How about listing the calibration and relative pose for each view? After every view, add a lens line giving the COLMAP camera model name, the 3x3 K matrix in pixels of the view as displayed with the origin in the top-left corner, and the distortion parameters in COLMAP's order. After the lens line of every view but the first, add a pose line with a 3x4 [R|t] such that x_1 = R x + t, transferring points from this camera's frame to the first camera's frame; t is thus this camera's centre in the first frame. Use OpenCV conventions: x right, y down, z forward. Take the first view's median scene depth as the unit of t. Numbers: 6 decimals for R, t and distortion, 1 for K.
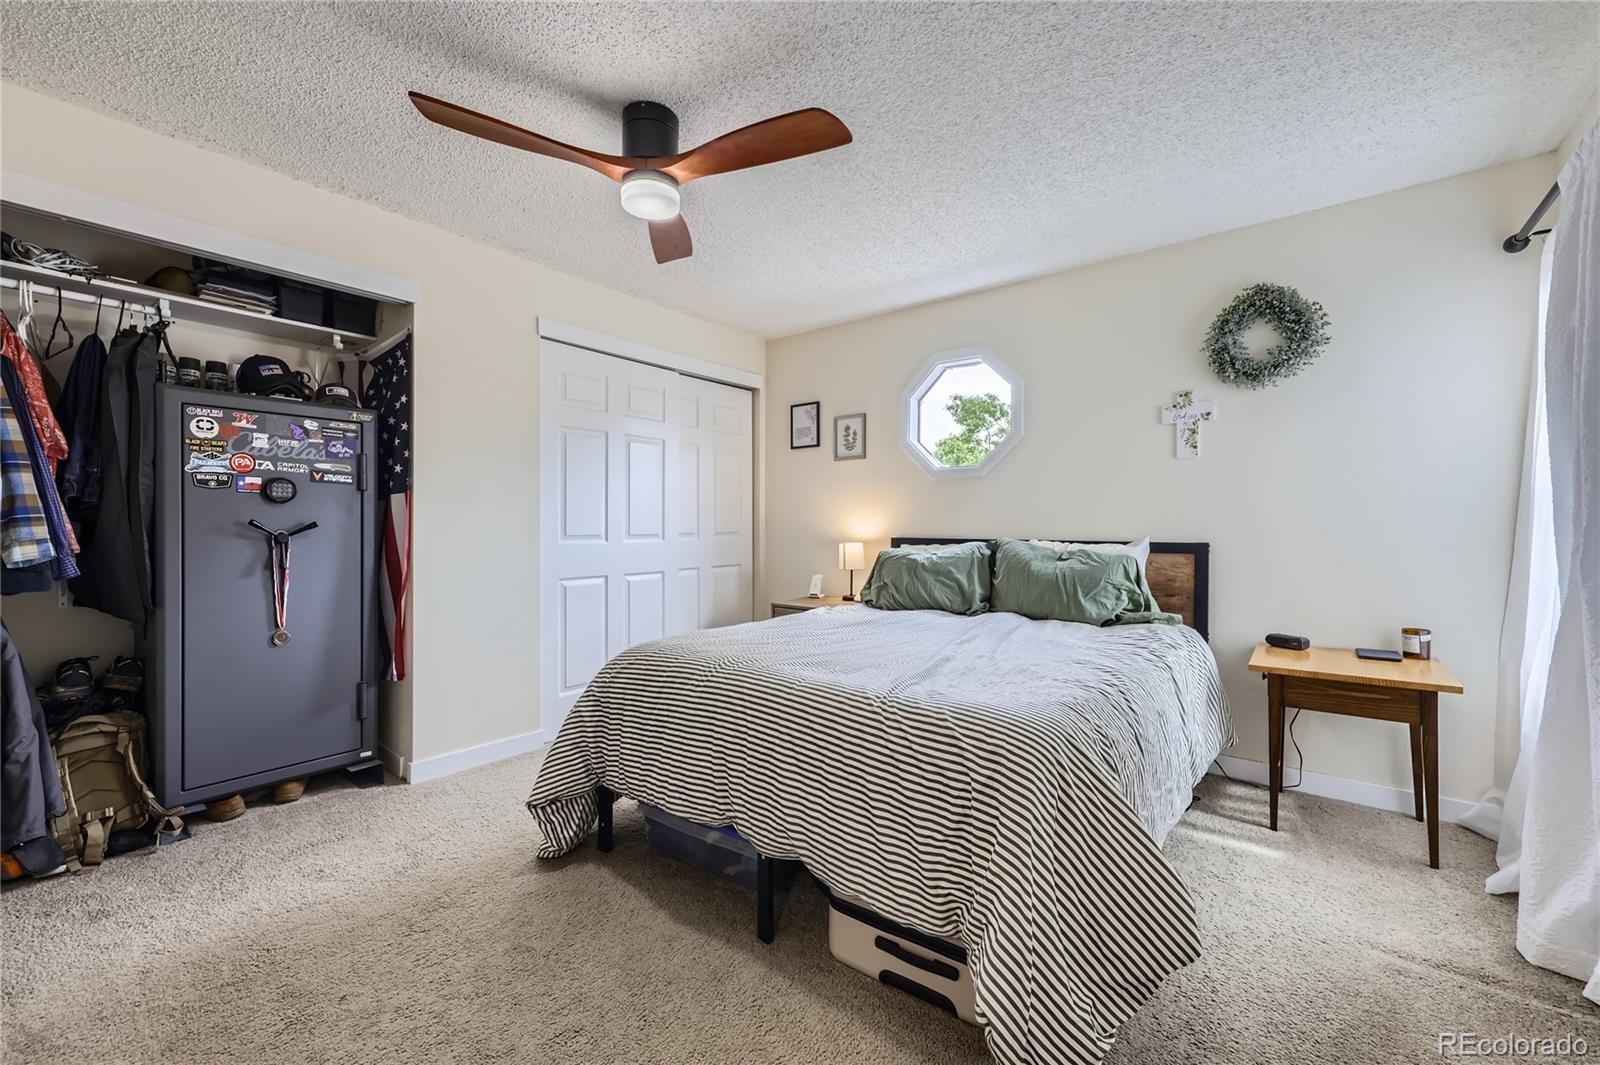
lens RADIAL K [[630.2, 0, 797.1], [0, 630.2, 527.3], [0, 0, 1]] dist [0.010000, -0.000150]
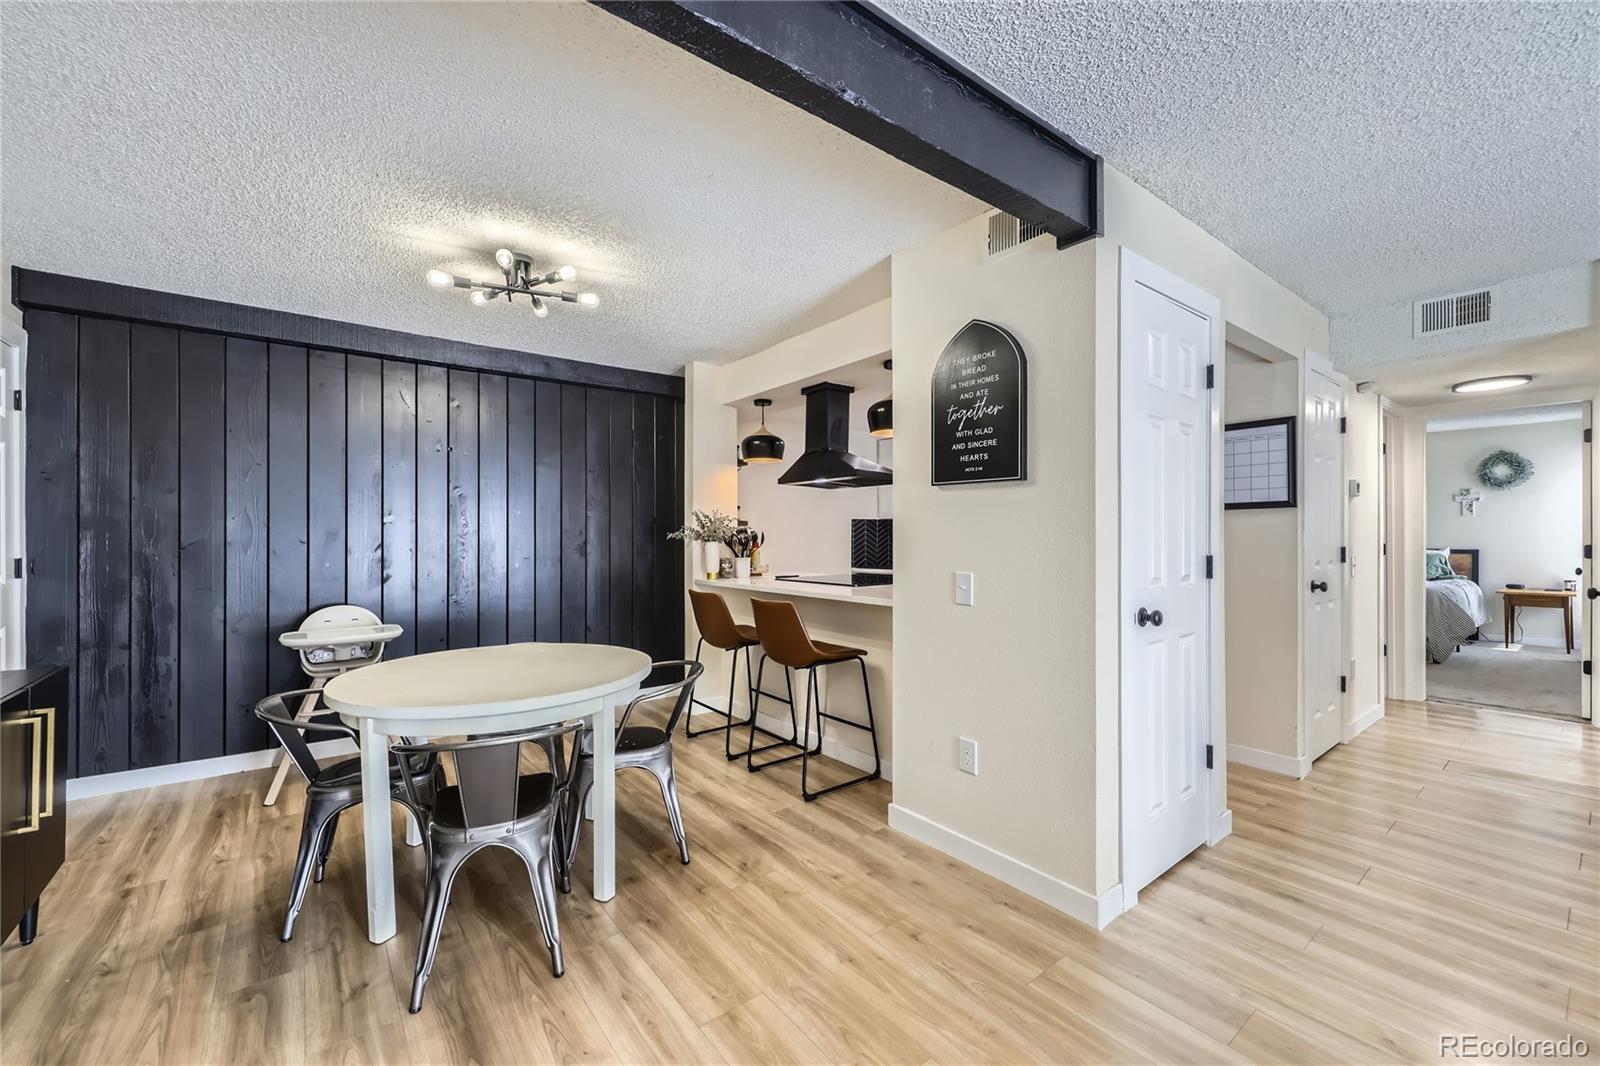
lens RADIAL K [[646.3, 0, 761.9], [0, 646.3, 532.6], [0, 0, 1]] dist [-0.001465, -0.000321]
pose [[0.966748, -0.005143, -0.255678, -1.505357], [0.002331, 0.999933, -0.011298, -0.019731], [0.255719, 0.010326, 0.966696, -2.291776]]
